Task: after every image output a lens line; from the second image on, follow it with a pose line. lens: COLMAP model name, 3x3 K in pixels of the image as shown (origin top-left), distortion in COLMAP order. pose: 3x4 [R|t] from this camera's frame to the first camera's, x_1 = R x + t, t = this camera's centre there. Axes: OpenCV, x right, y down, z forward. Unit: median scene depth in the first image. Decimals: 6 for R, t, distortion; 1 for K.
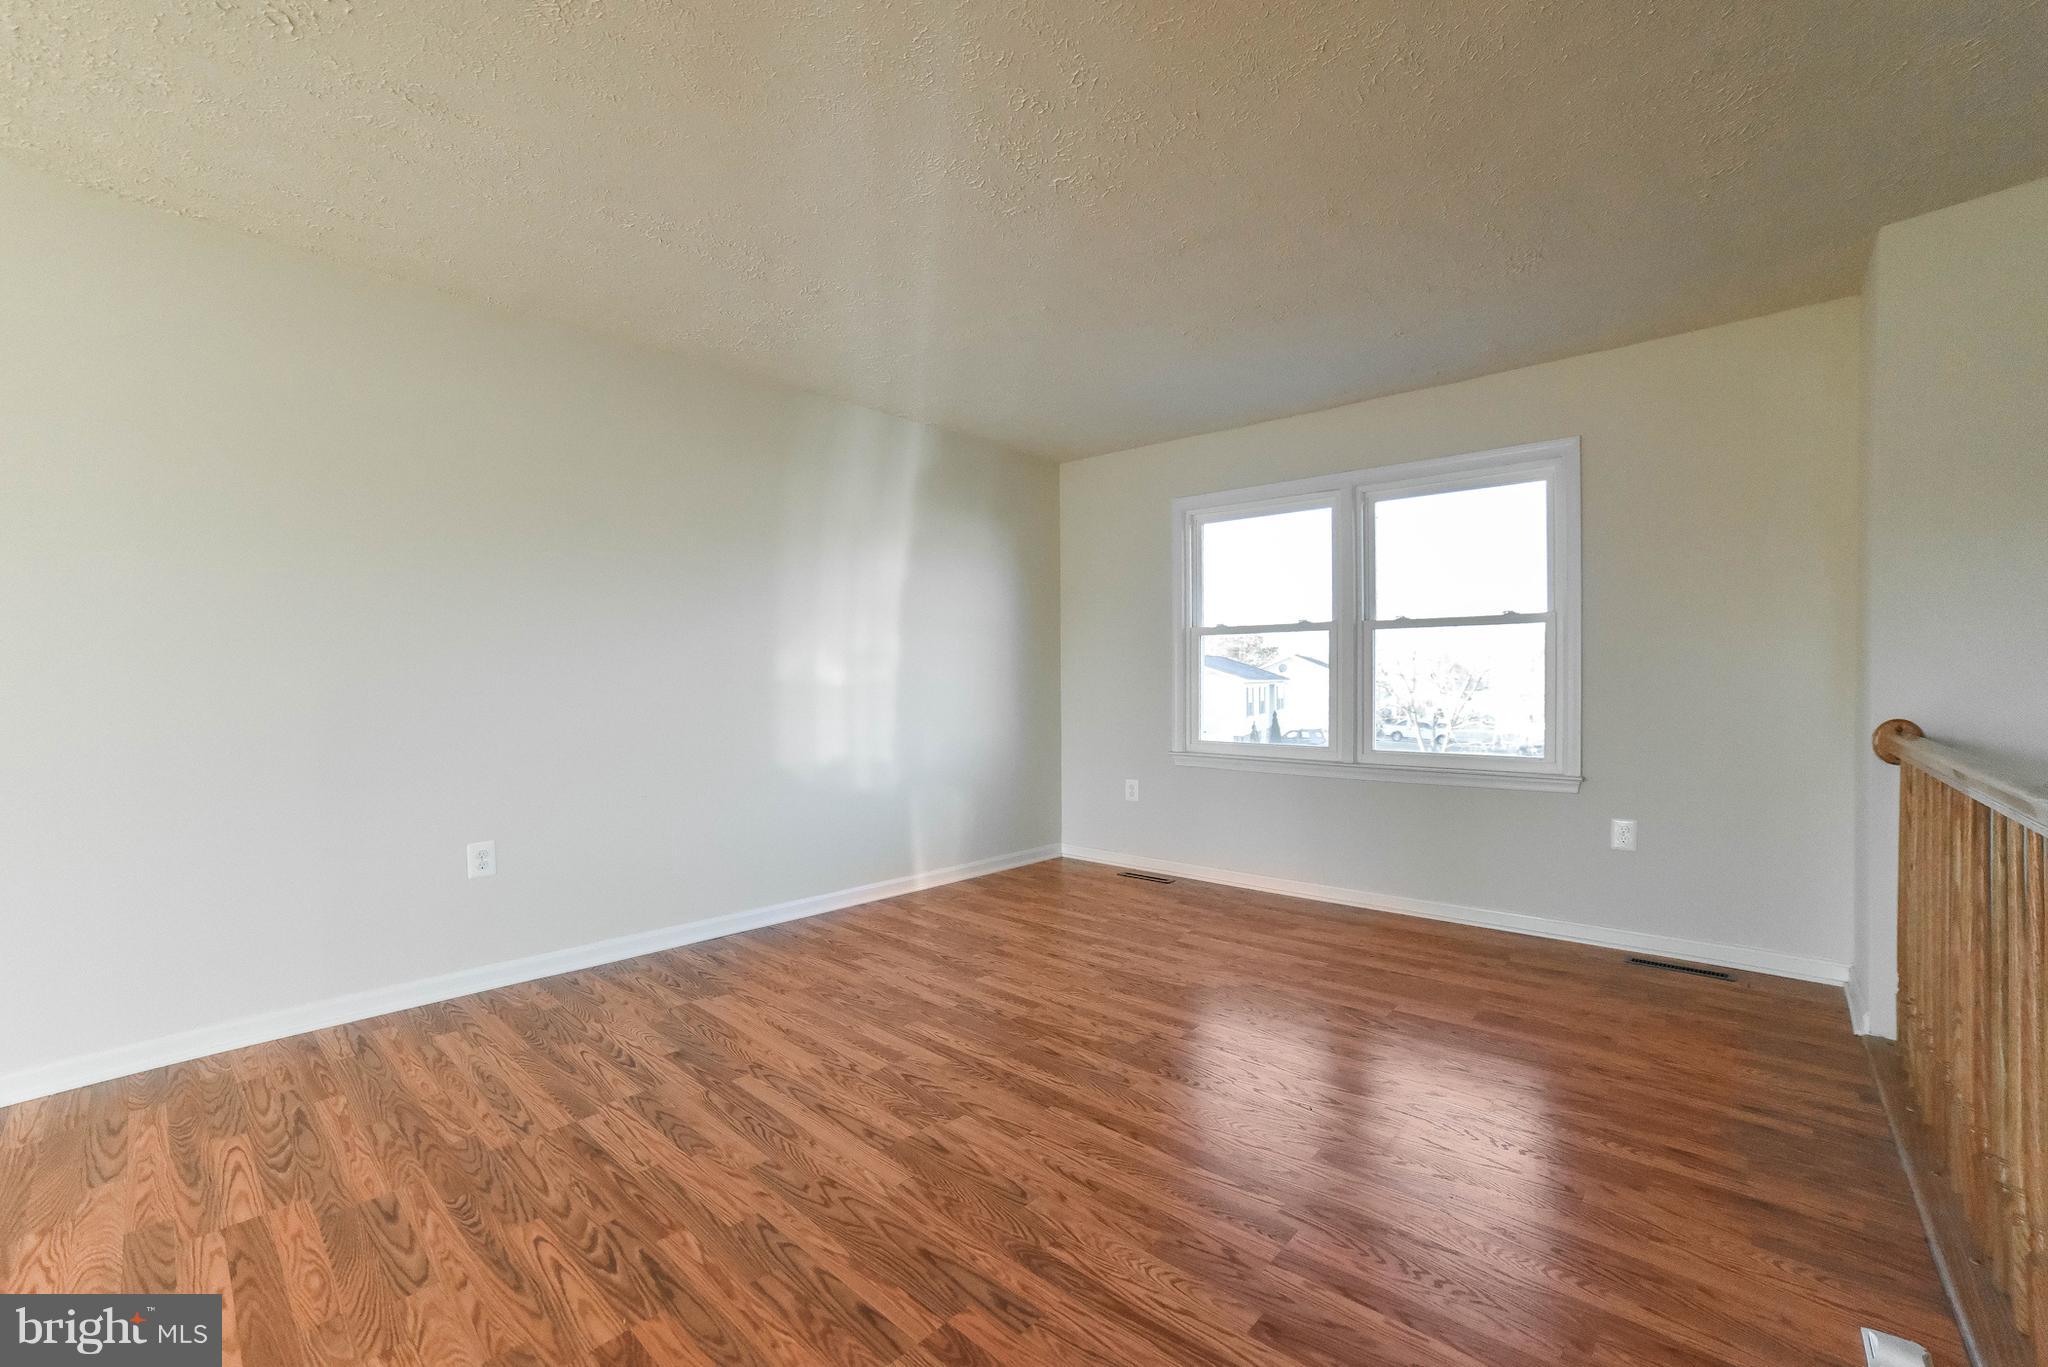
lens RADIAL K [[857.2, 0, 1038.9], [0, 857.2, 686.8], [0, 0, 1]] dist [-0.077195, 0.039365]
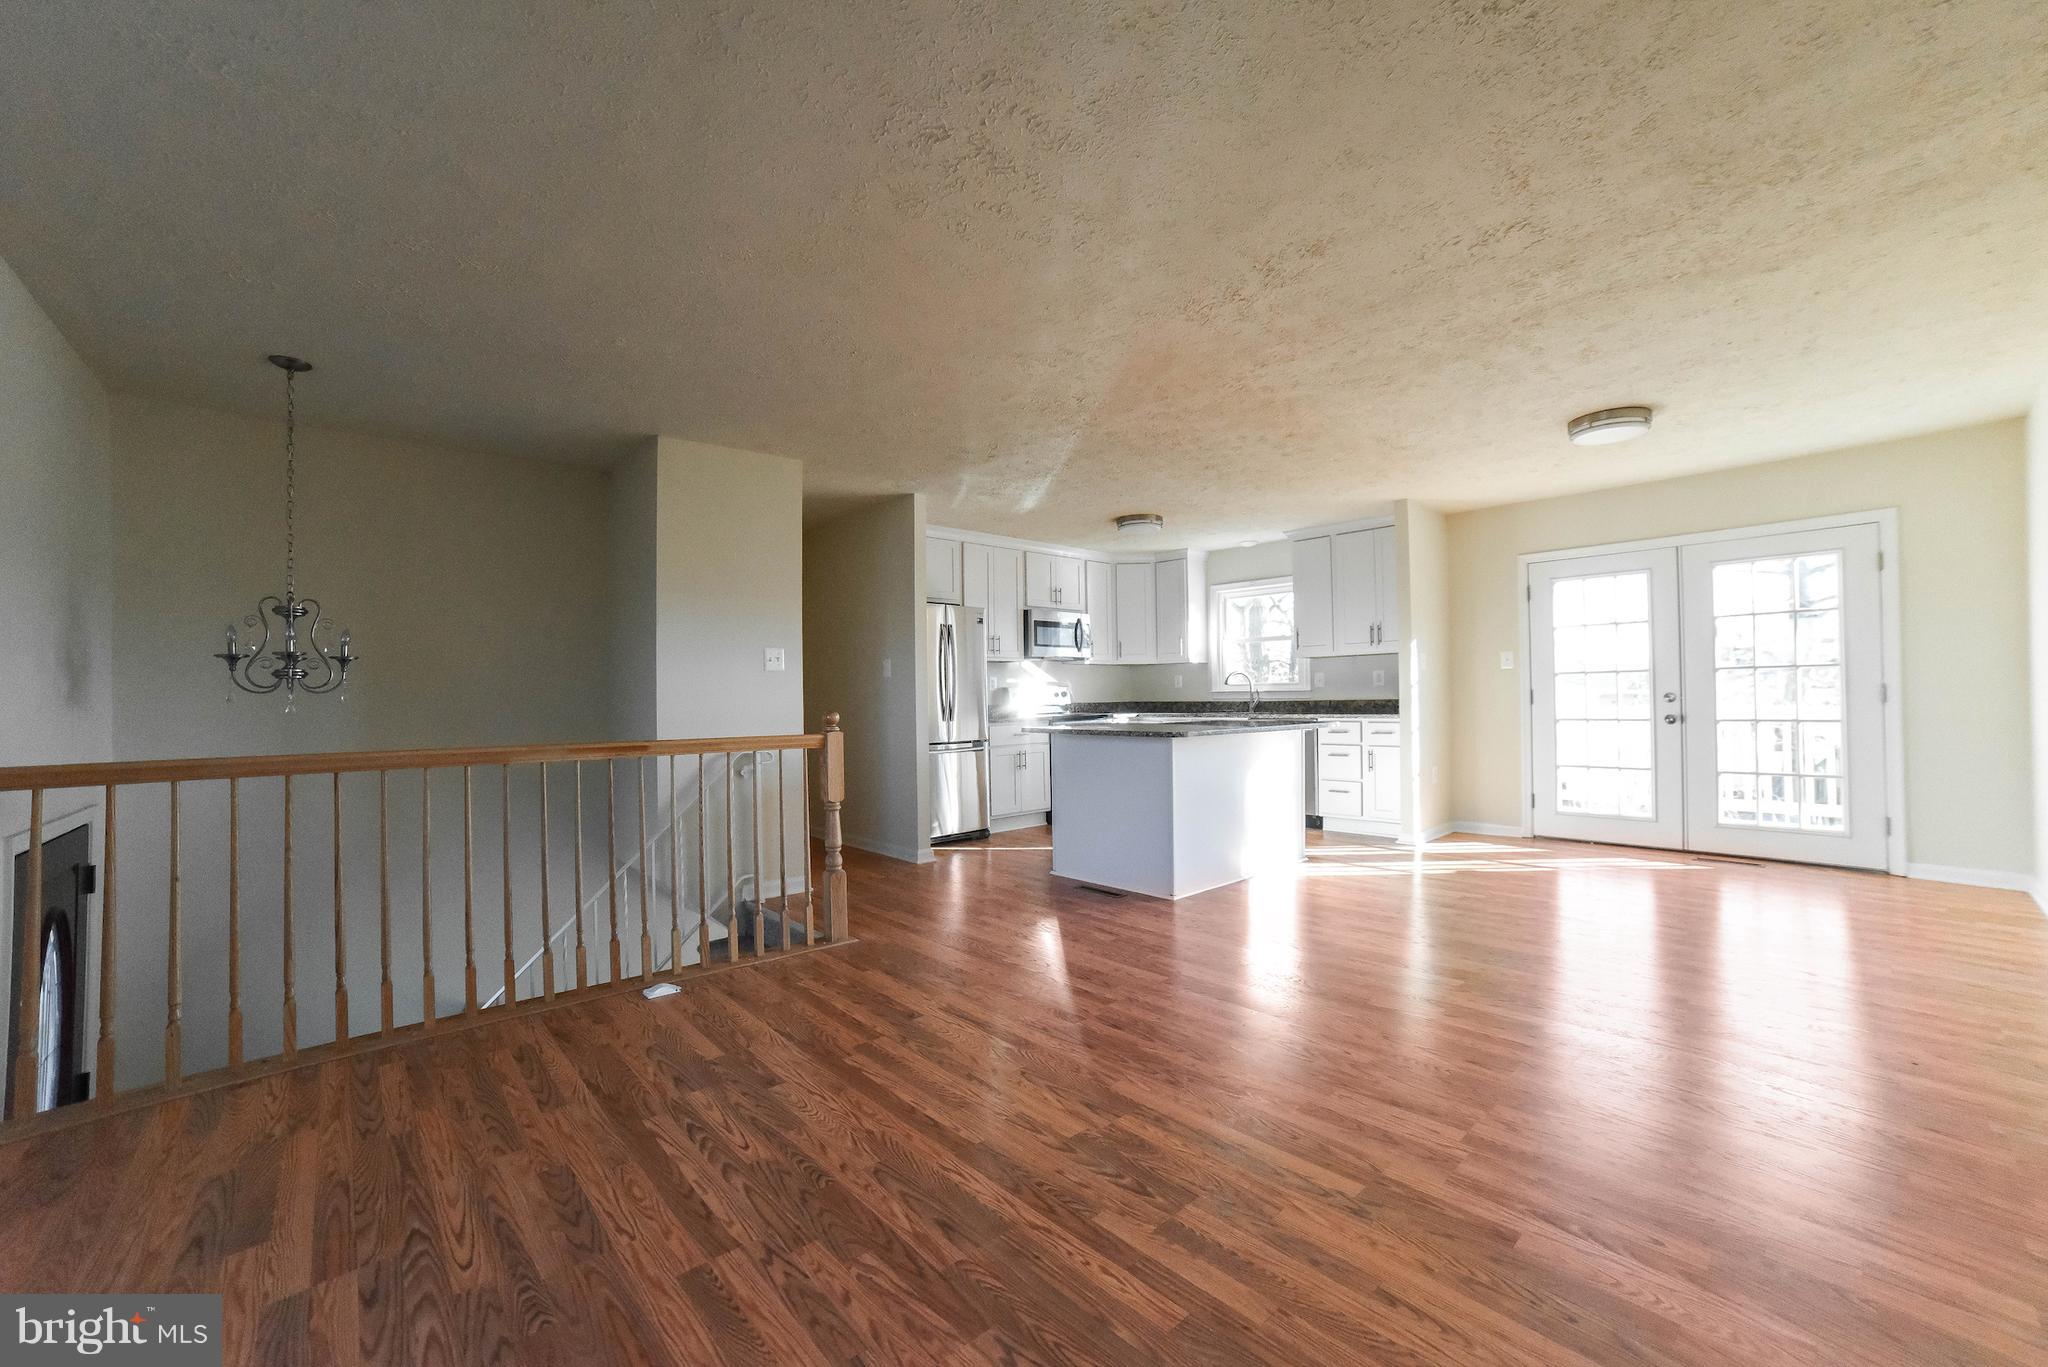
lens RADIAL K [[802.6, 0, 1025.2], [0, 802.6, 693.7], [0, 0, 1]] dist [-0.068652, 0.038423]
pose [[-0.992918, 0.018007, 0.117432, -0.090410], [0.018483, 0.999825, 0.002966, -0.001966], [-0.117358, 0.005116, -0.993076, 1.121247]]
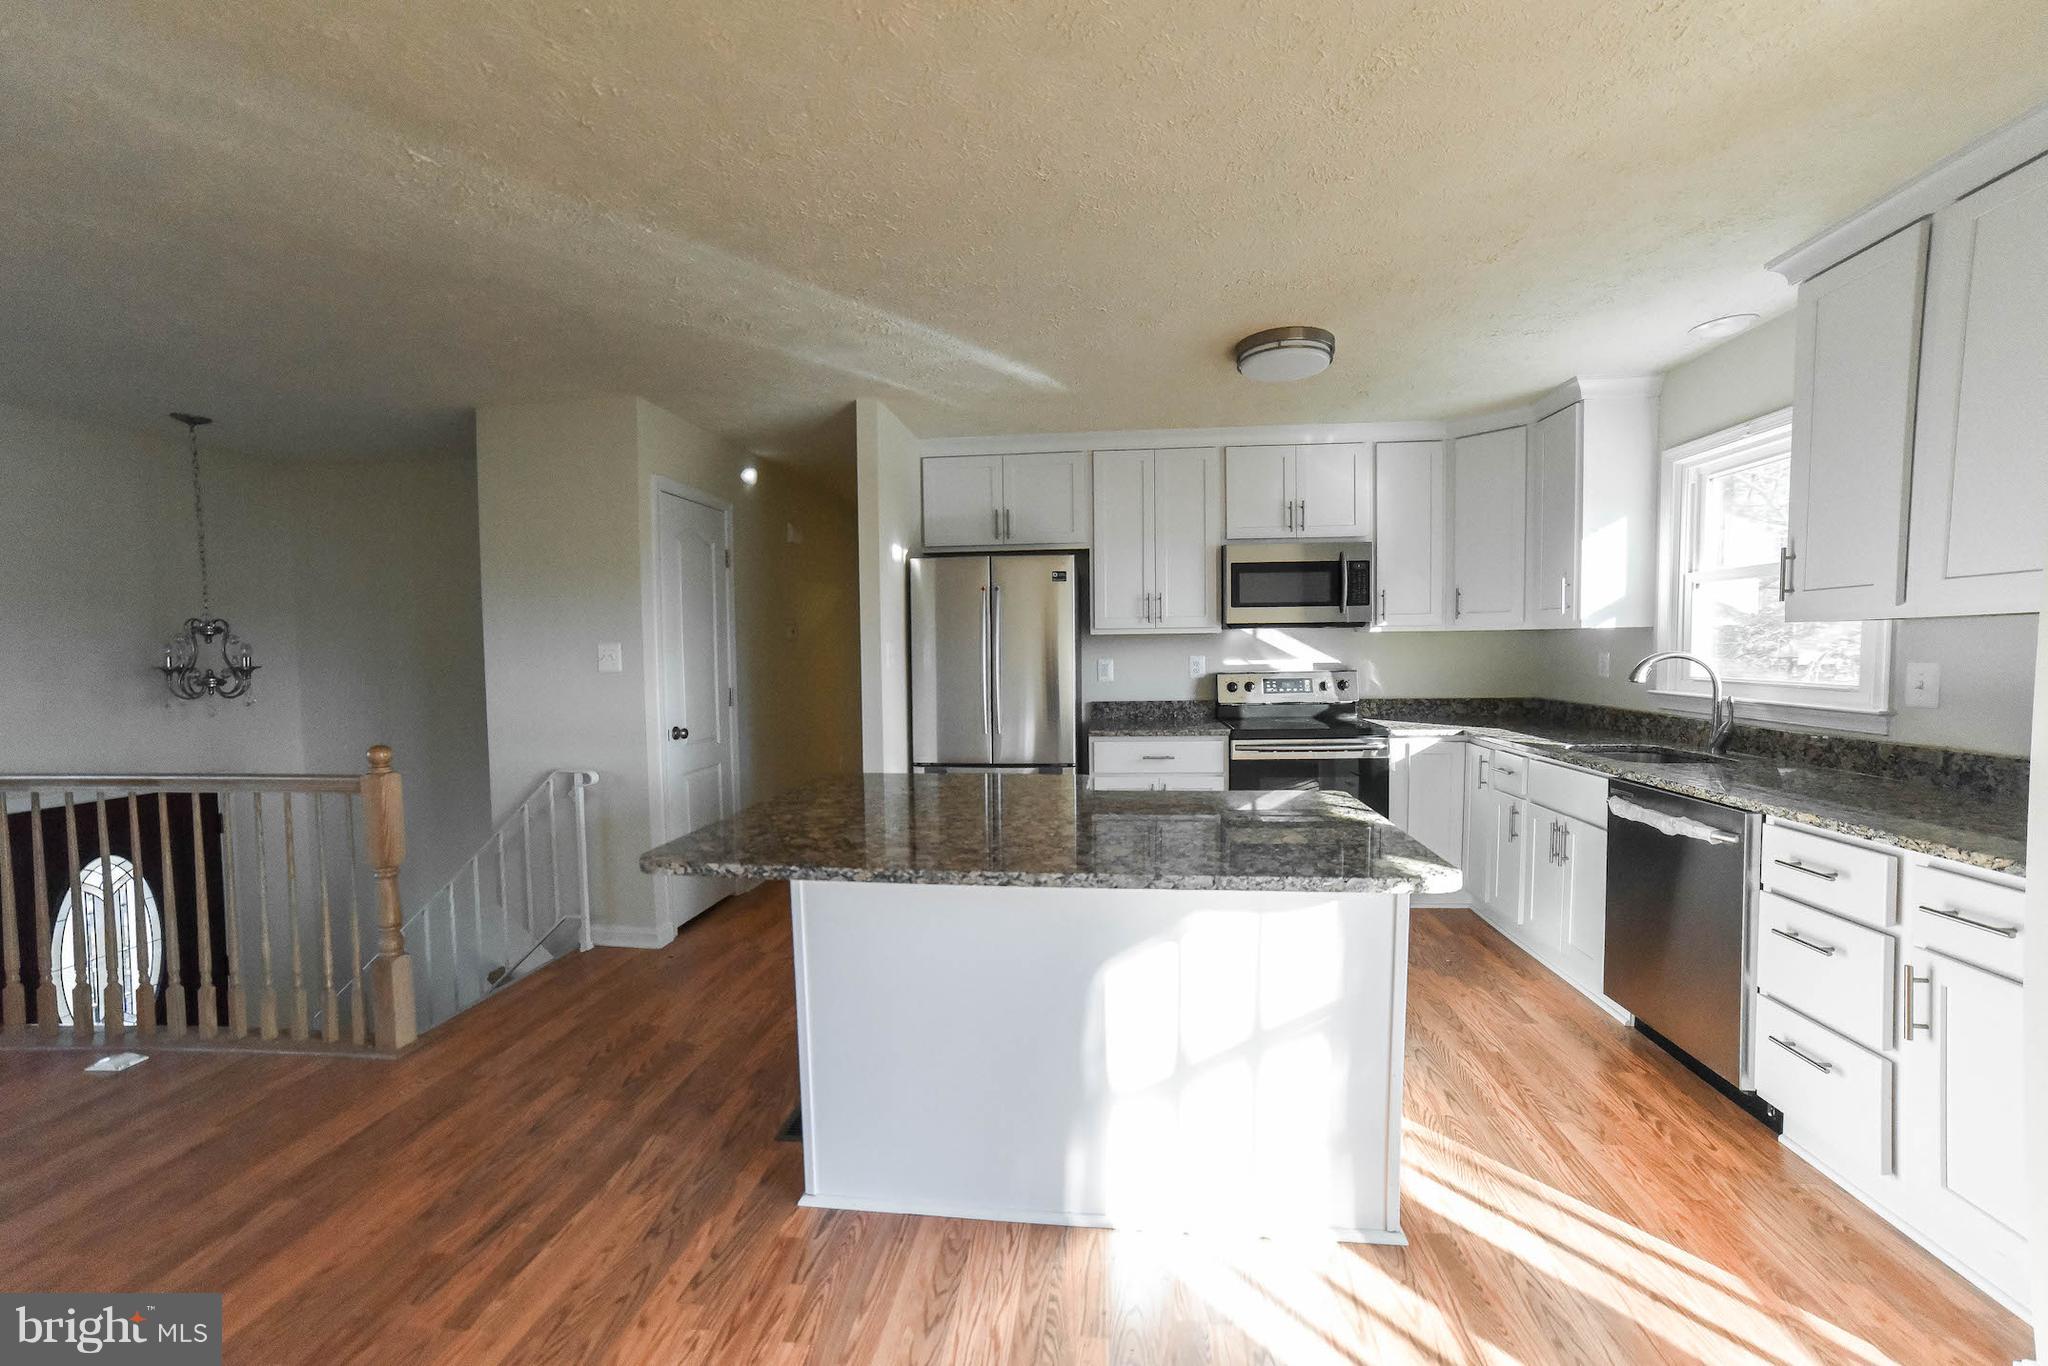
lens RADIAL K [[824.9, 0, 1030.0], [0, 824.9, 691.2], [0, 0, 1]] dist [-0.070477, 0.043038]
pose [[-0.576331, -0.030877, 0.816633, -0.682059], [0.020900, 0.998402, 0.052500, -0.058797], [-0.816949, 0.047325, -0.574765, 0.103020]]
